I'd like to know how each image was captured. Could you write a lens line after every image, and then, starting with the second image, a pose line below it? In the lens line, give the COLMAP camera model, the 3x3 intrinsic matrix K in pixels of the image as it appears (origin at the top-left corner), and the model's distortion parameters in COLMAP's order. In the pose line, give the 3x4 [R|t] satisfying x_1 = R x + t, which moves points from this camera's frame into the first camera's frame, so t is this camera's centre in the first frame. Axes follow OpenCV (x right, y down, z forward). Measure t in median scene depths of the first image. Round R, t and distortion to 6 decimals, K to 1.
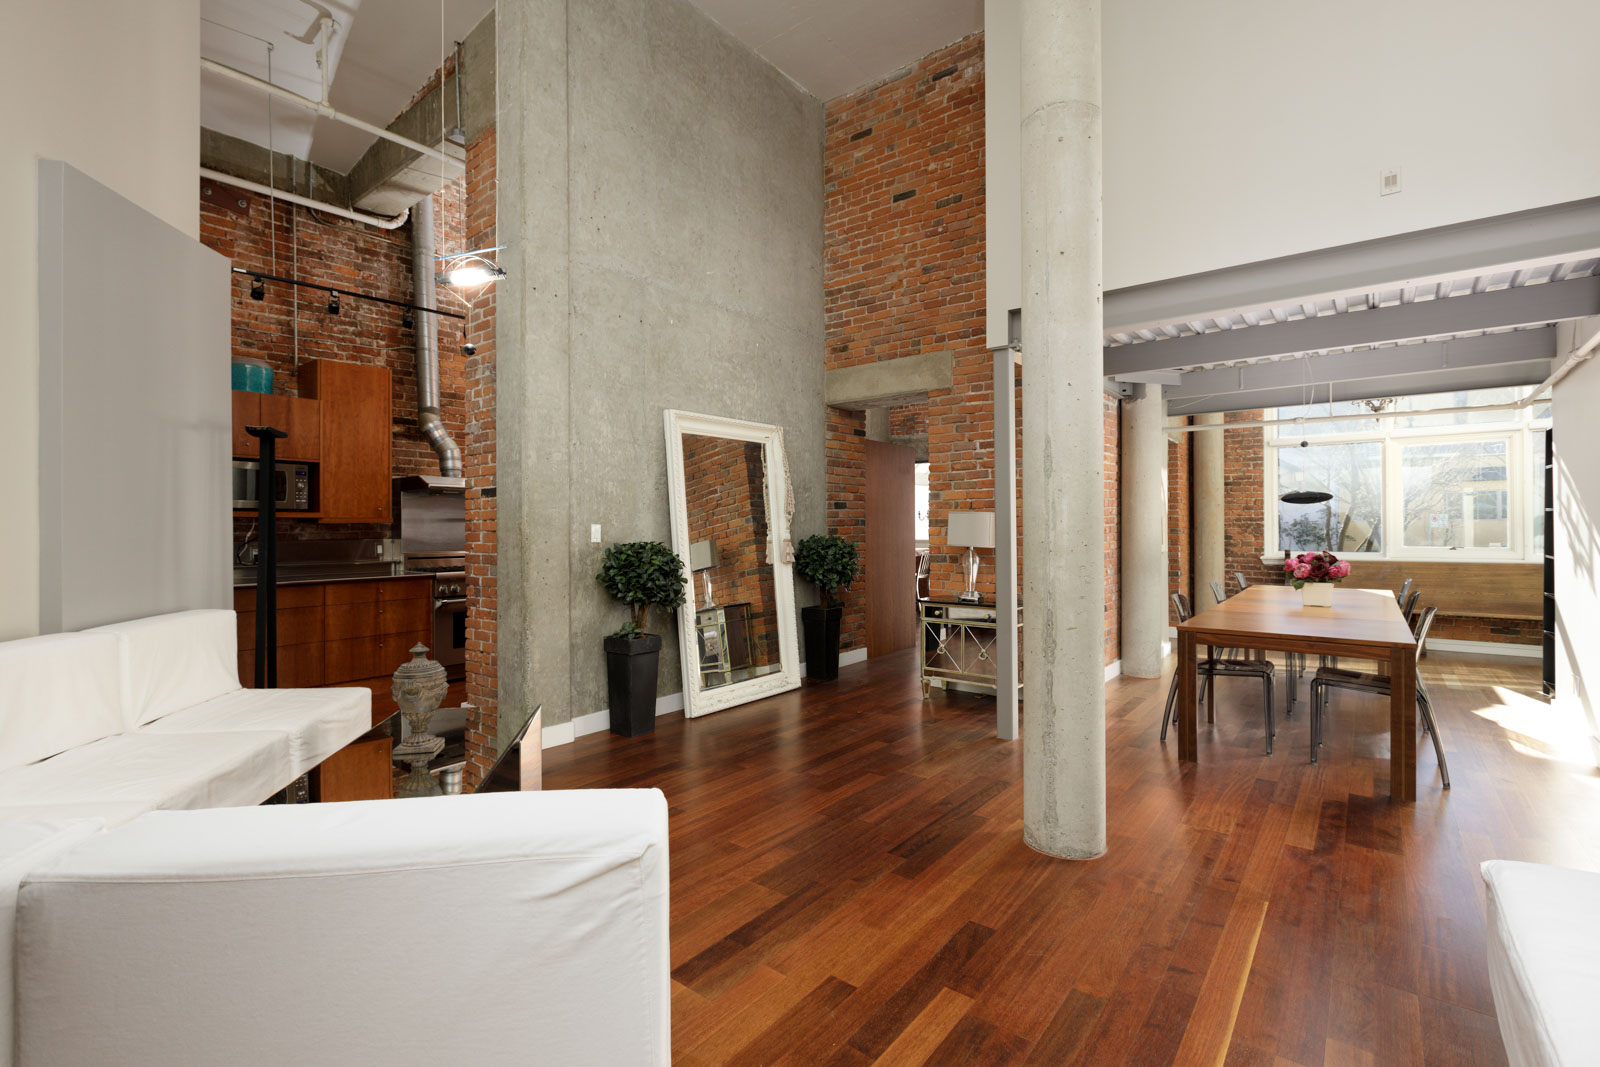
lens RADIAL K [[713.0, 0, 811.7], [0, 713.0, 526.3], [0, 0, 1]] dist [0.001036, 0.000054]
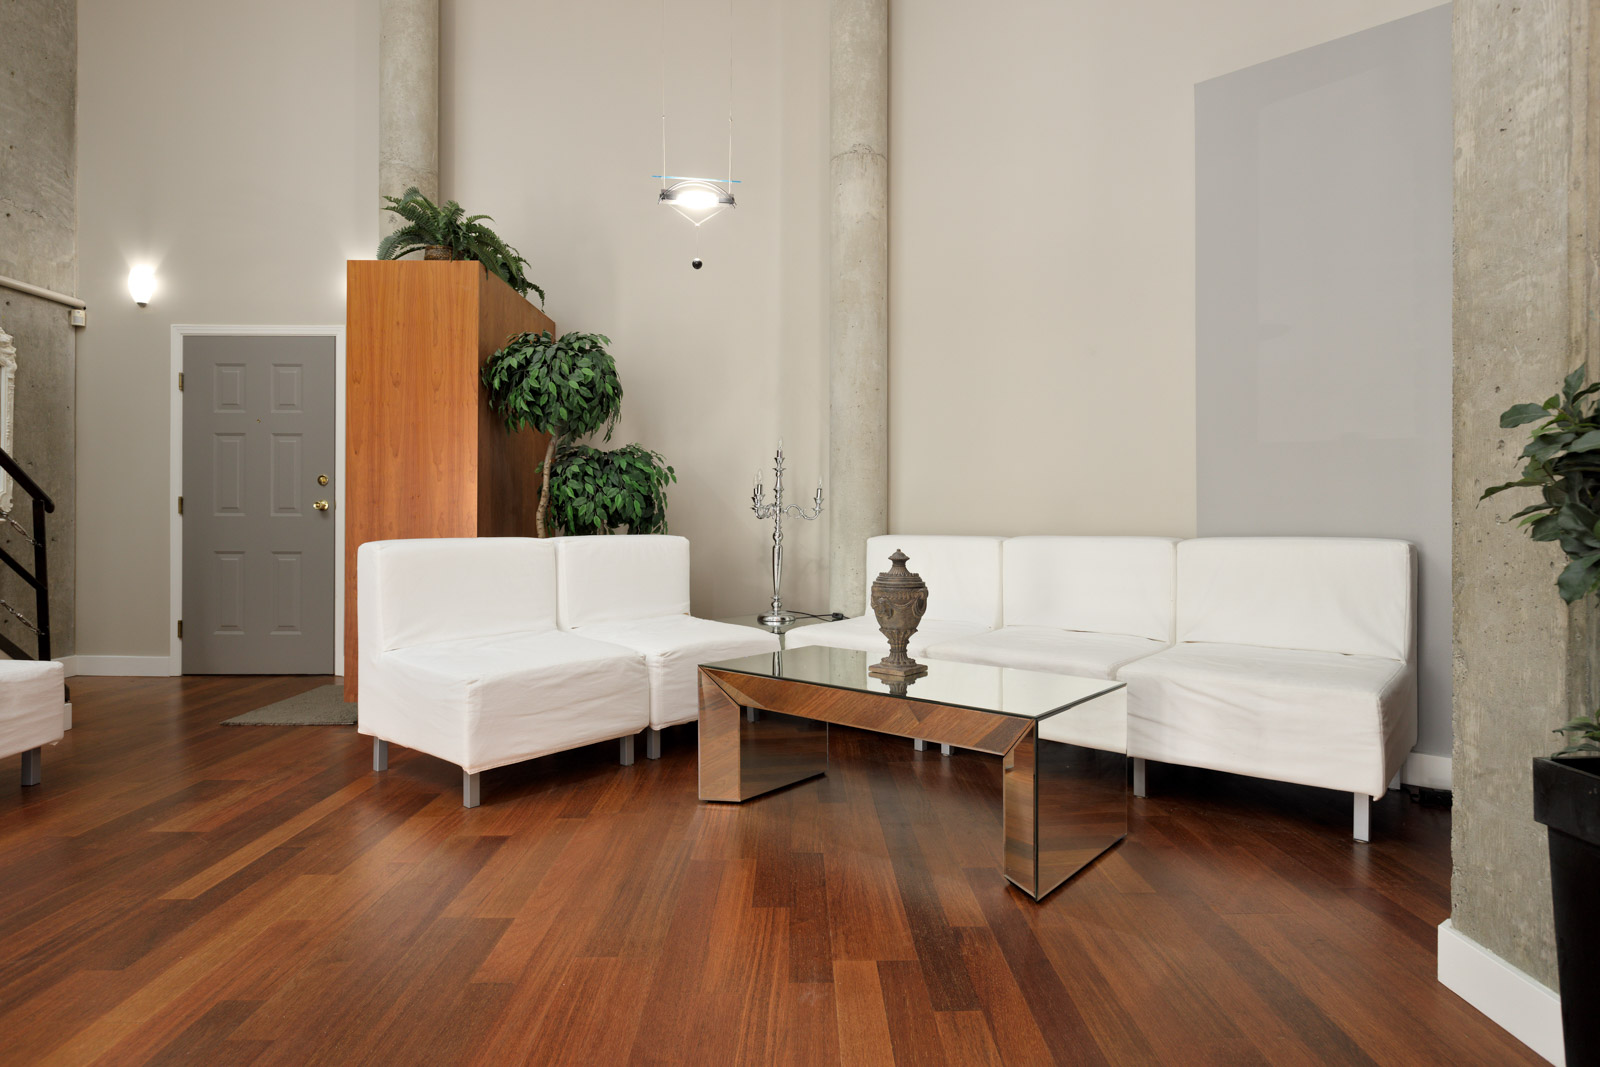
lens RADIAL K [[874.6, 0, 804.3], [0, 874.6, 523.1], [0, 0, 1]] dist [0.004784, 0.000441]
pose [[-0.782548, 0.012111, -0.622473, 0.189840], [0.009419, 0.999927, 0.007613, 0.116355], [0.622519, 0.000095, -0.782605, 1.678132]]
